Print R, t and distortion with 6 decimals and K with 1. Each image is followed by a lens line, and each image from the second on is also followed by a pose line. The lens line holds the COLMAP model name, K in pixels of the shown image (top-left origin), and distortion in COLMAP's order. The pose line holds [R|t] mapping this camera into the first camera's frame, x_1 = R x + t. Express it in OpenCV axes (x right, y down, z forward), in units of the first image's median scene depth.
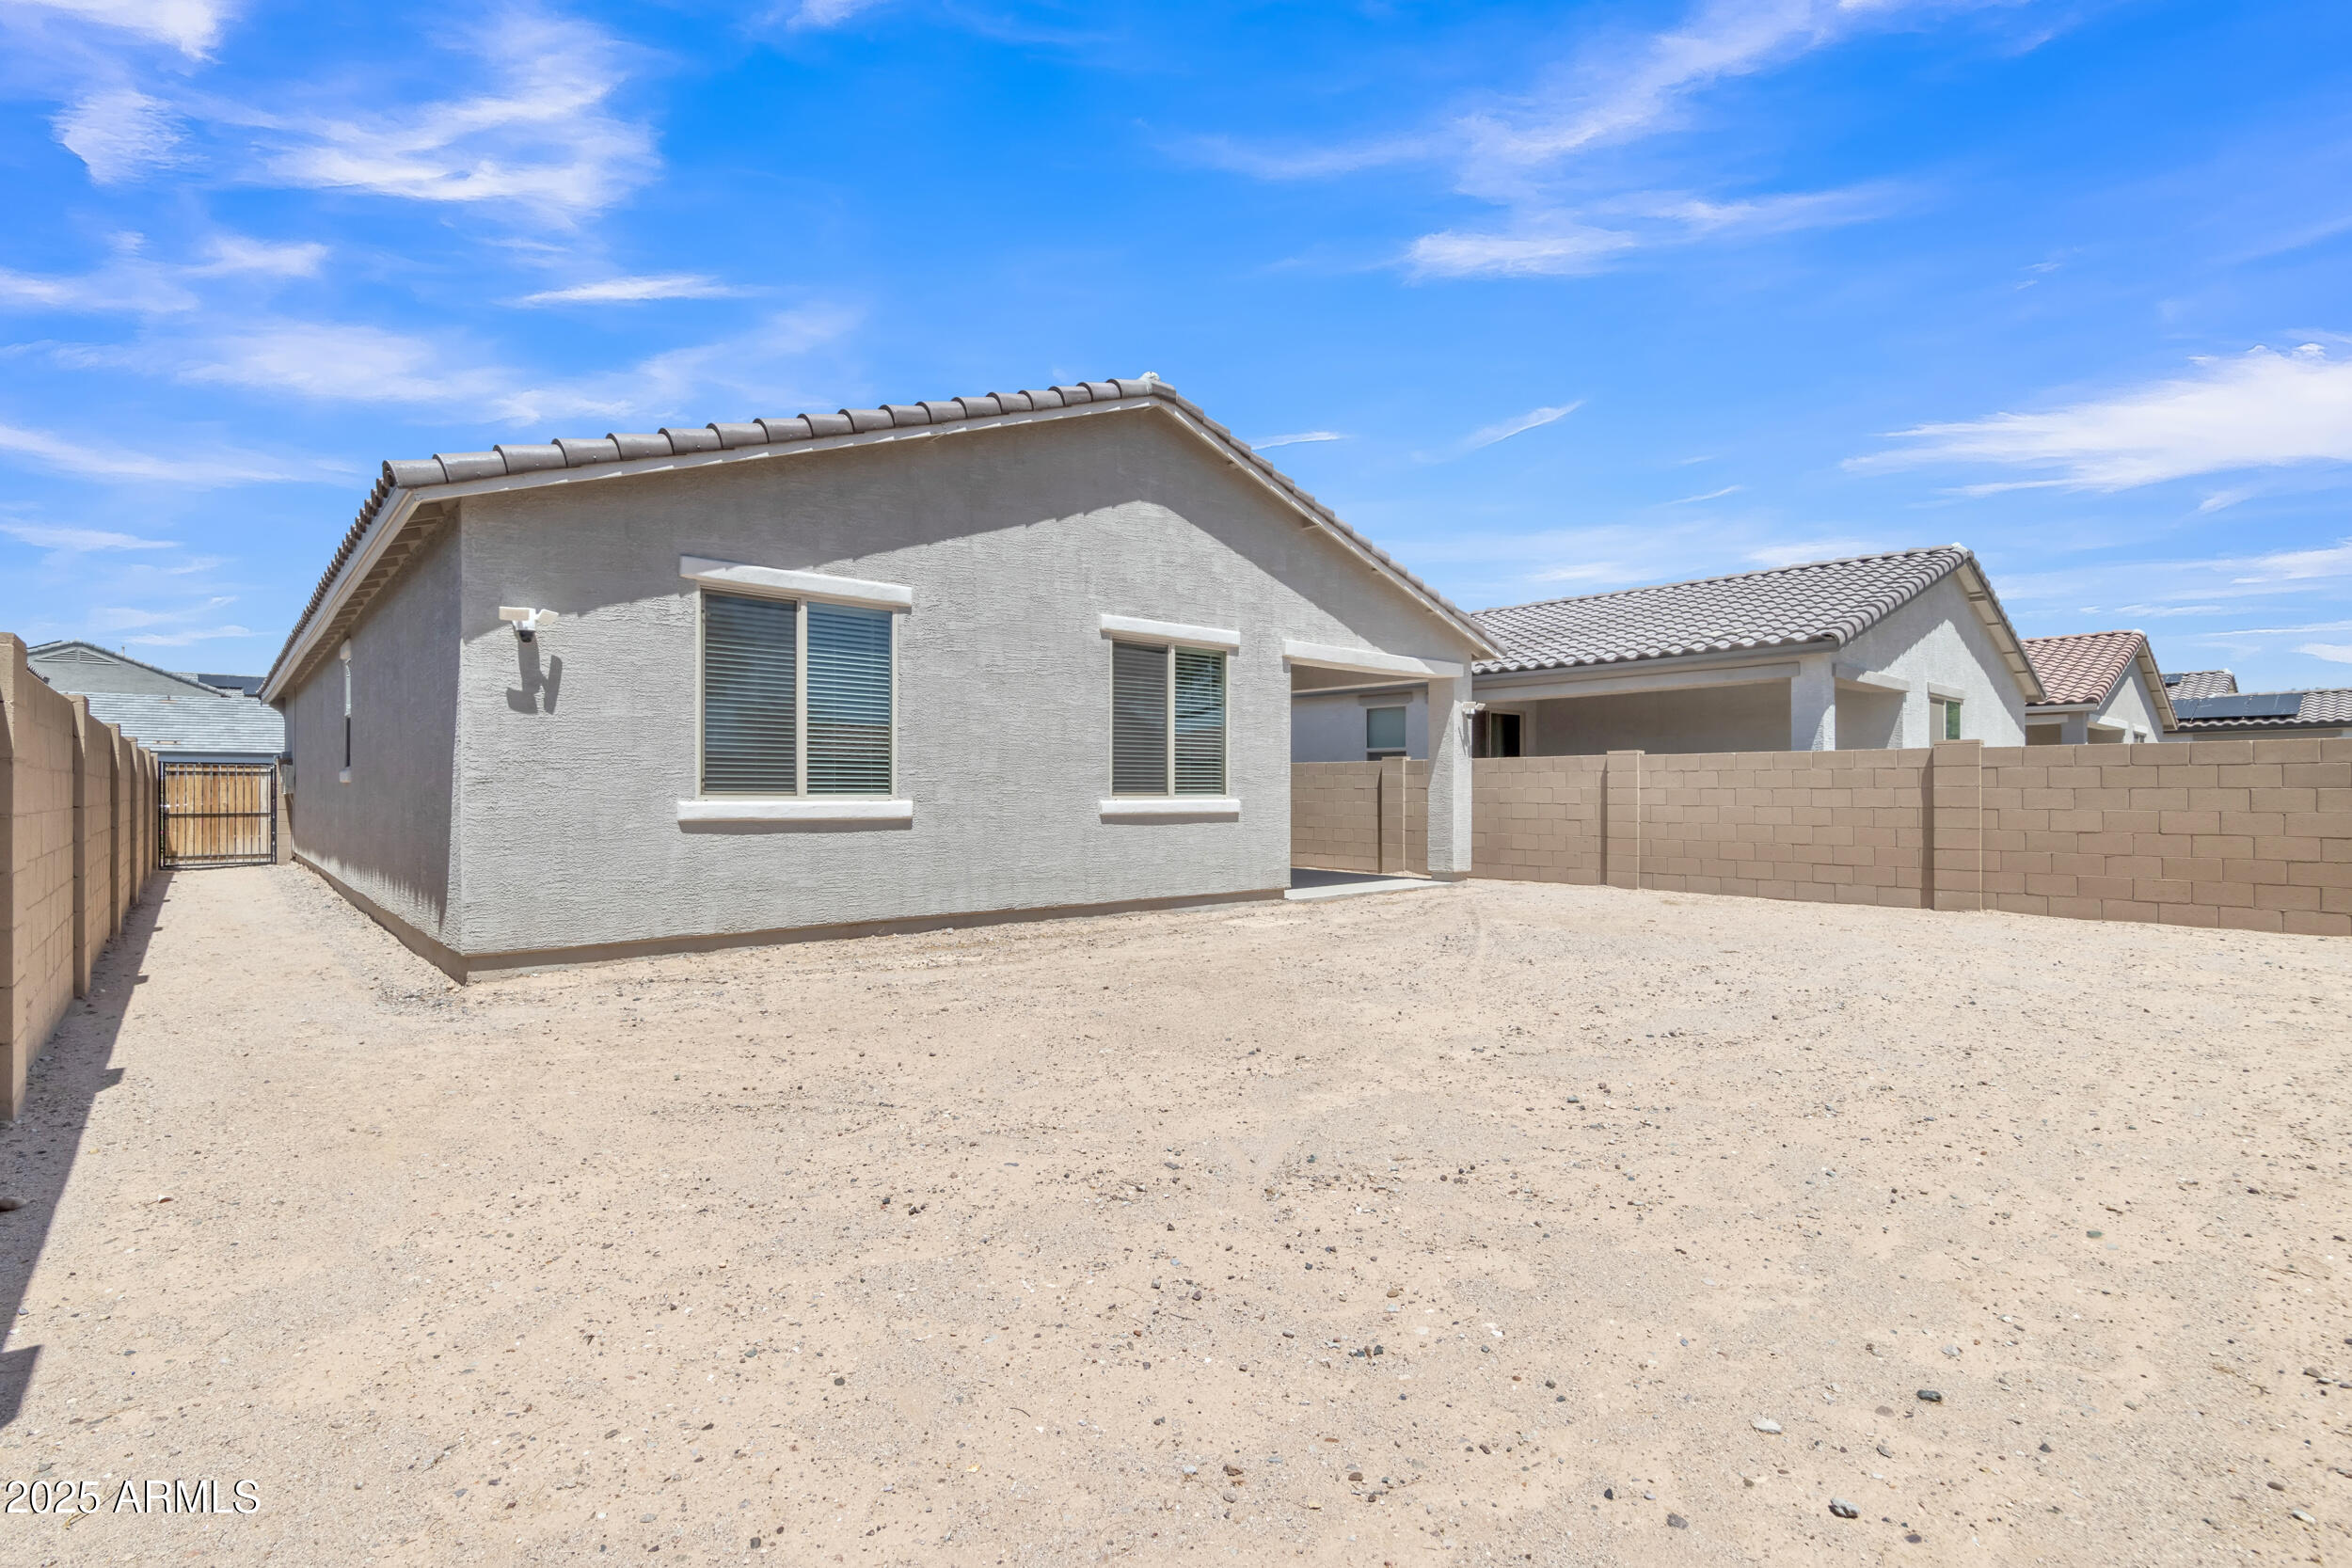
lens RADIAL K [[1096.1, 0, 1168.7], [0, 1096.1, 784.3], [0, 0, 1]] dist [-0.000717, 0.000383]
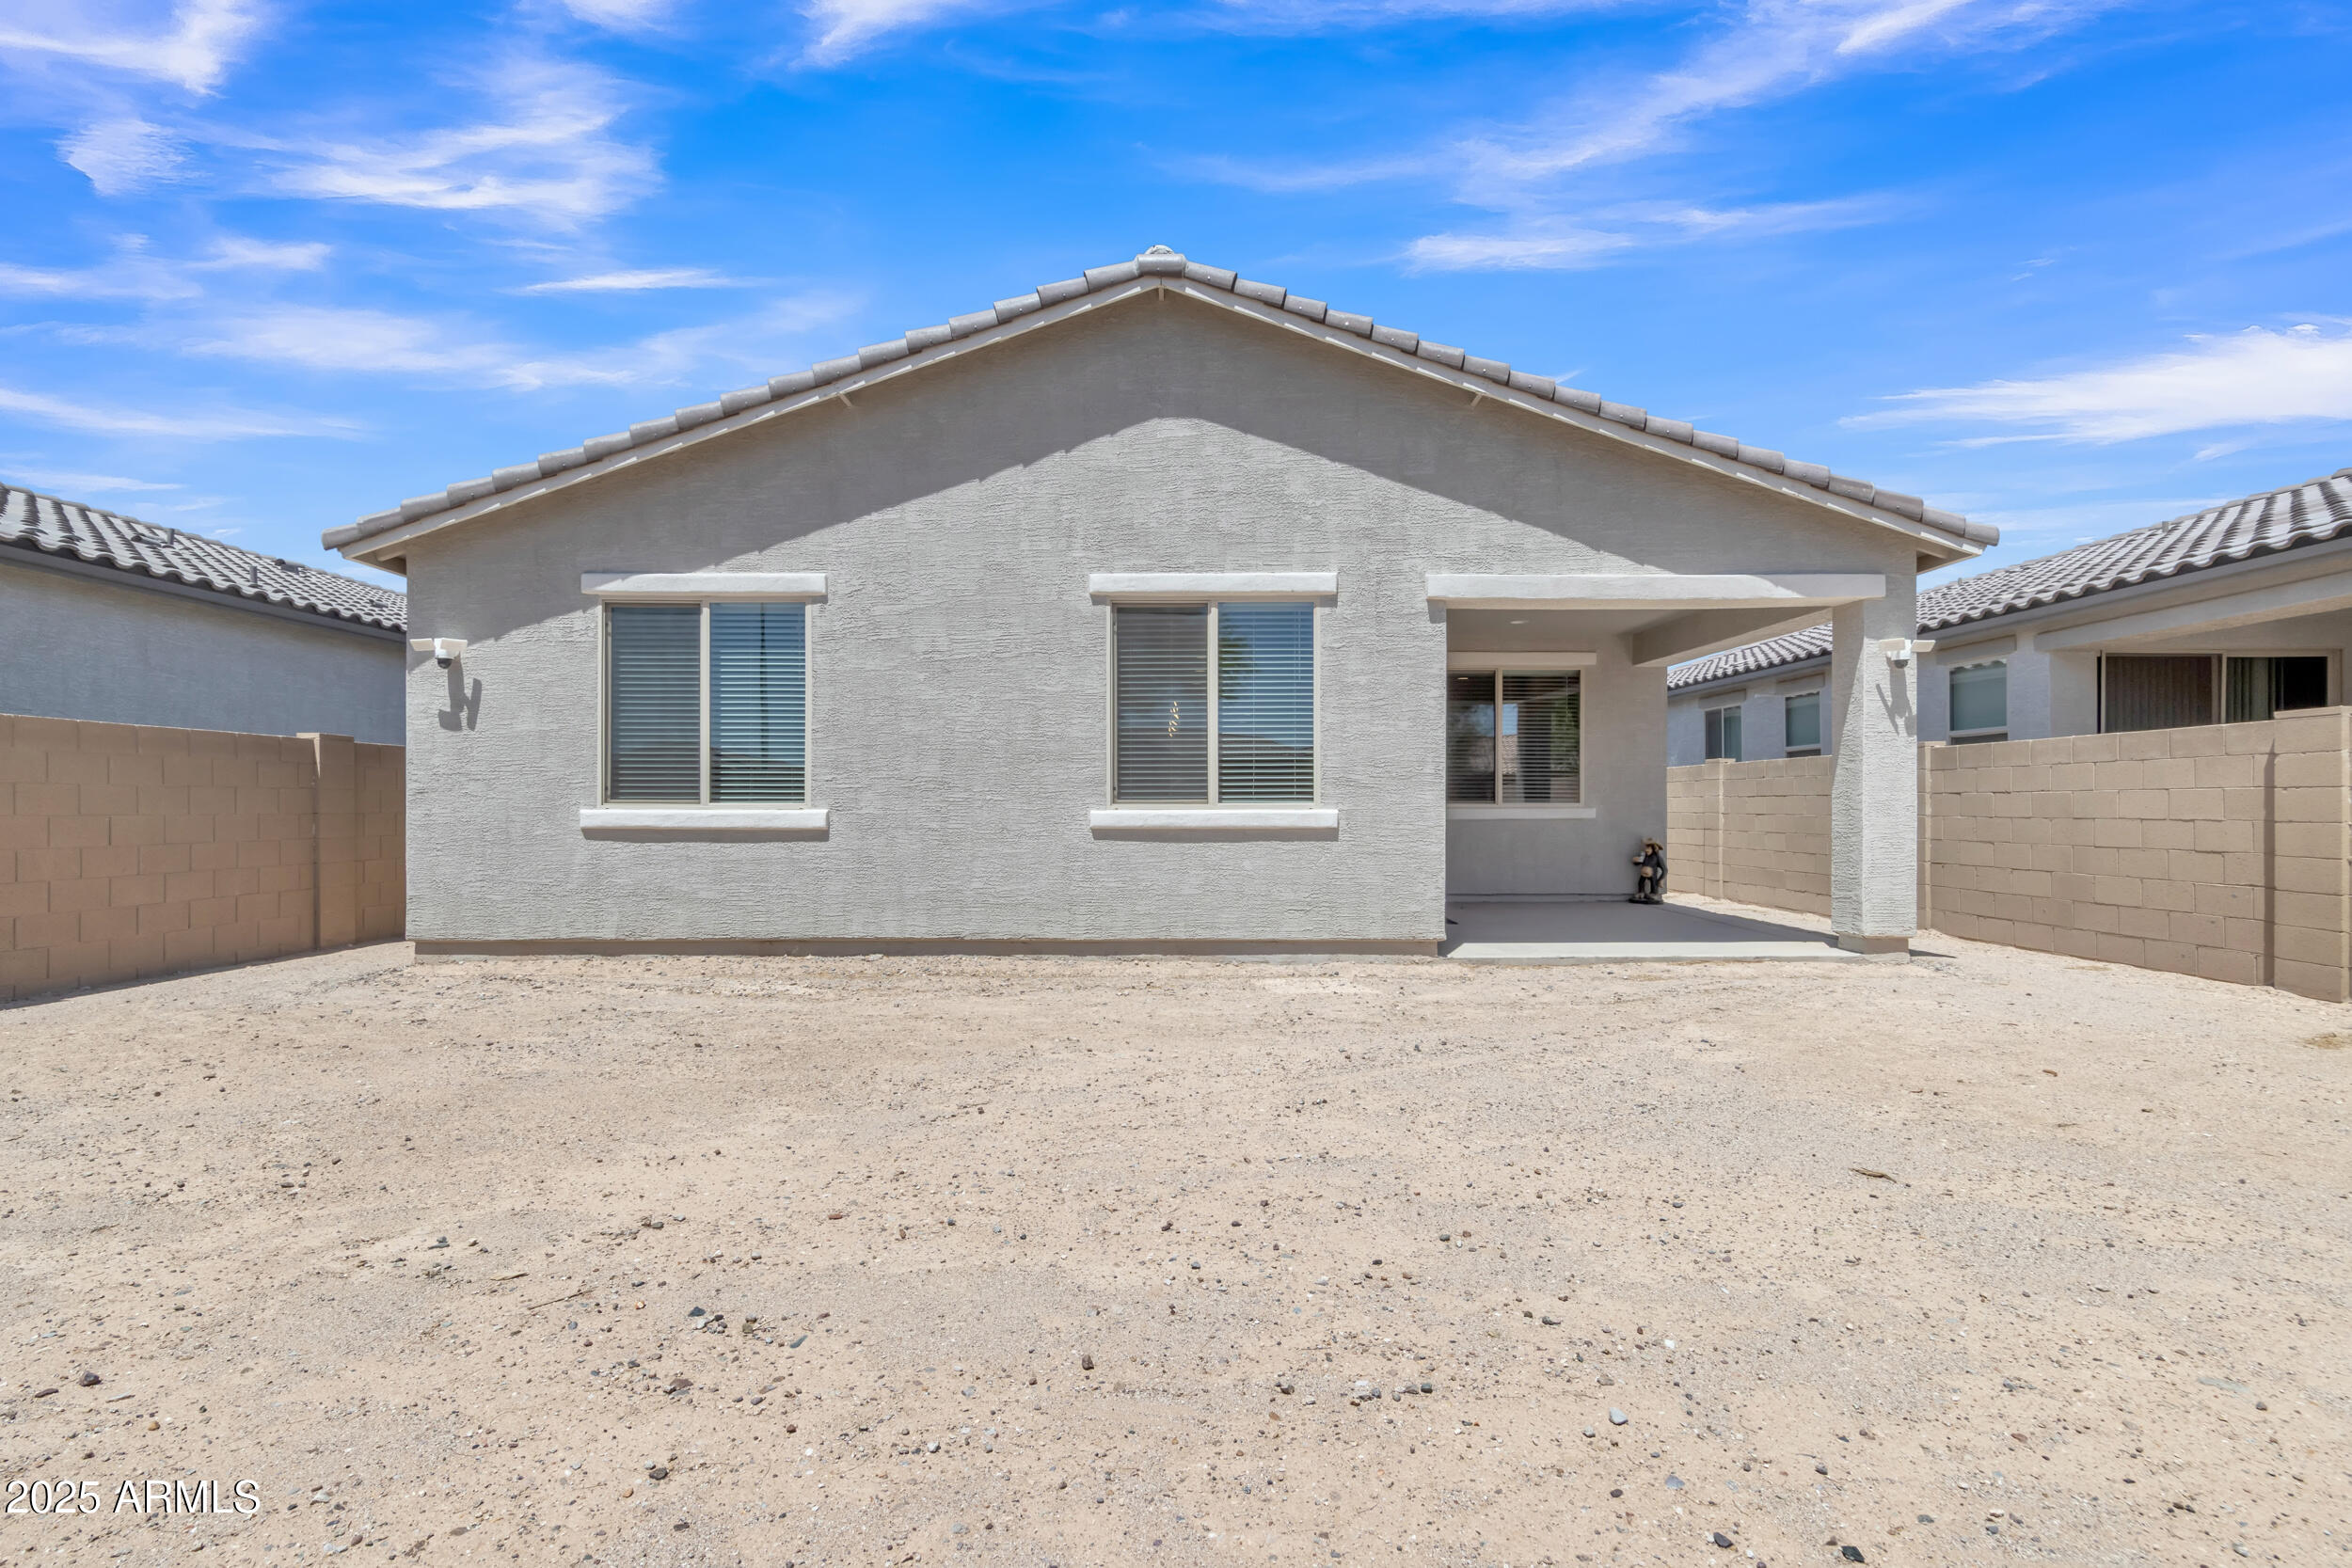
lens RADIAL K [[1104.0, 0, 1175.7], [0, 1104.0, 805.7], [0, 0, 1]] dist [0.000538, 0.000269]
pose [[0.753504, 0.000164, -0.657443, 0.566510], [0.006621, 0.999947, 0.007837, 0.006318], [0.657410, -0.010258, 0.753464, 0.490471]]
